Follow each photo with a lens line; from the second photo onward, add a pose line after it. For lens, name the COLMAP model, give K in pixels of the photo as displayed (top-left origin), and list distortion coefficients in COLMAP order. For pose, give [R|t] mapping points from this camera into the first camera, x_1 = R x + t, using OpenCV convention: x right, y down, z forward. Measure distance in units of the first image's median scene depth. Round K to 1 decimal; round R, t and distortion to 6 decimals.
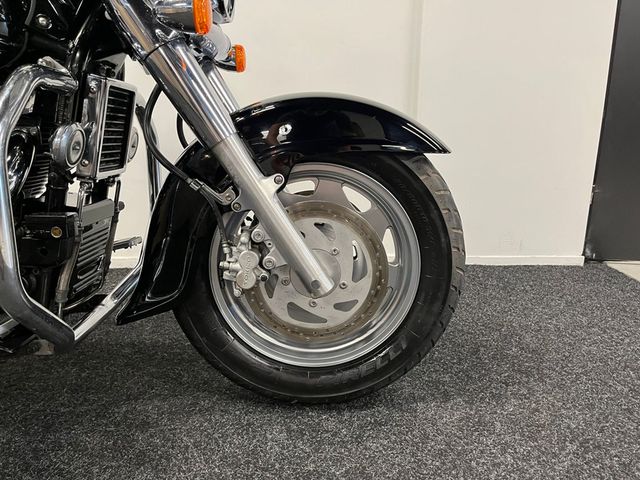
lens RADIAL K [[478.9, 0, 315.3], [0, 478.9, 239.3], [0, 0, 1]] dist [0.065817, -0.082516]
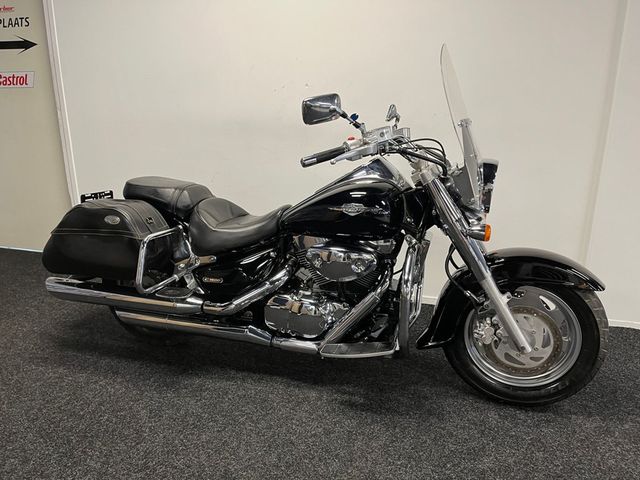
lens RADIAL K [[478.9, 0, 317.1], [0, 478.9, 239.7], [0, 0, 1]] dist [0.065817, -0.082516]
pose [[0.948311, 0.090072, -0.304291, -0.229472], [-0.082058, 0.995862, 0.039052, -0.352368], [0.306550, -0.012064, 0.951778, -1.162317]]
